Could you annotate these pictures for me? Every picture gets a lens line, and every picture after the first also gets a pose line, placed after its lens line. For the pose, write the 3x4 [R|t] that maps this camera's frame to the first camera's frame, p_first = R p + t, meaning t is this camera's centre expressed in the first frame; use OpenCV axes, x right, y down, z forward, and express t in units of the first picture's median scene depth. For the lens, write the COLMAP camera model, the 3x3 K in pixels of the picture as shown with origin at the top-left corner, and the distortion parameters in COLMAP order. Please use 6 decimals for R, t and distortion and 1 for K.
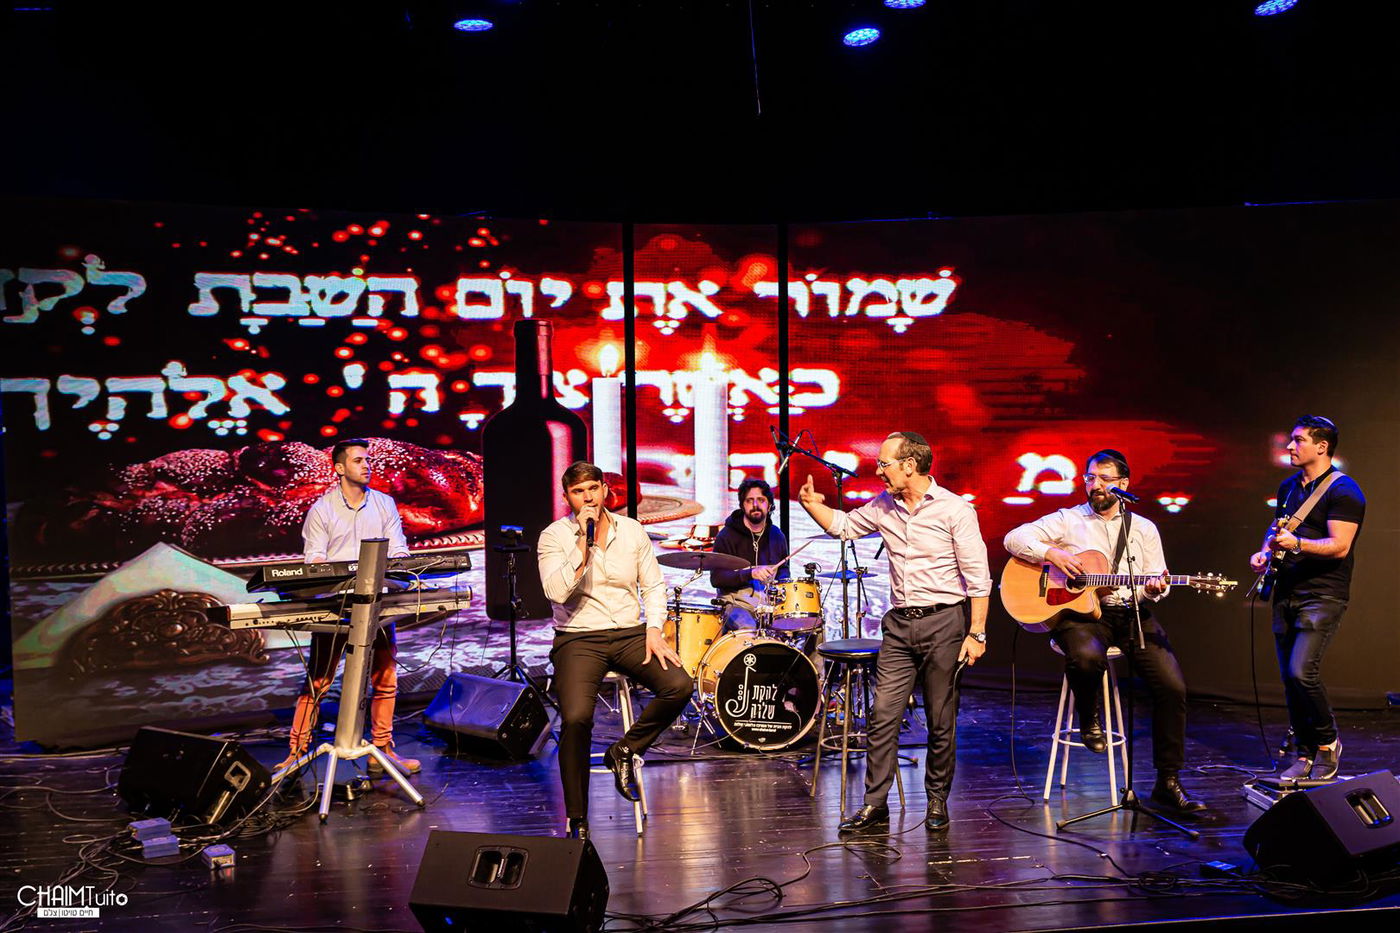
lens RADIAL K [[1528.2, 0, 771.5], [0, 1528.2, 518.1], [0, 0, 1]] dist [0.108453, 0.035086]
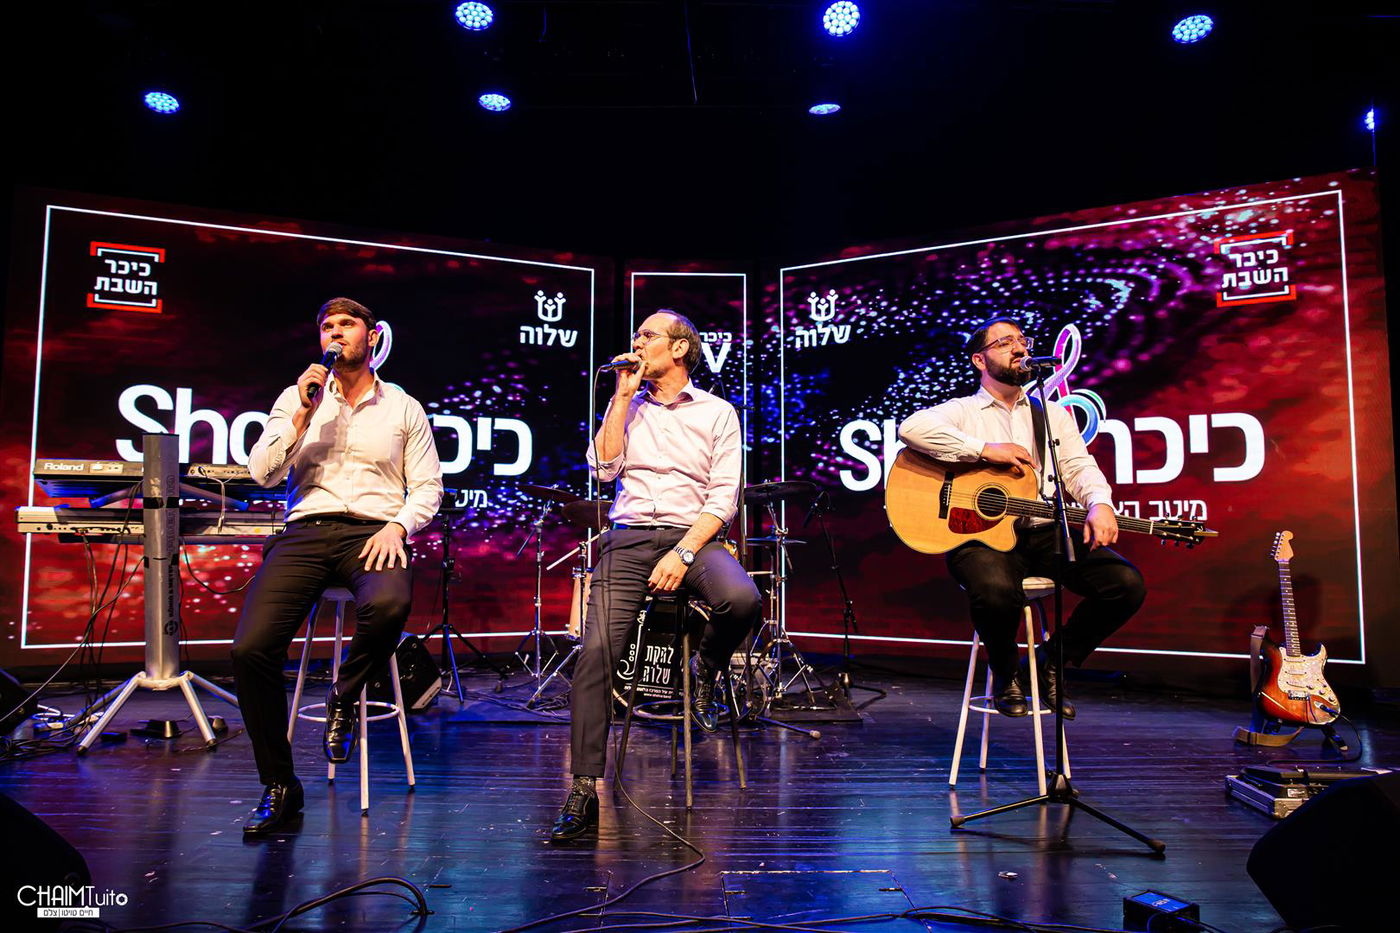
lens RADIAL K [[972.0, 0, 702.9], [0, 972.0, 436.5], [0, 0, 1]] dist [-0.006736, -0.003332]
pose [[0.985742, -0.001828, -0.168254, 0.139033], [-0.027774, 0.984458, -0.173413, 0.100343], [0.165956, 0.175613, 0.970370, 0.488132]]
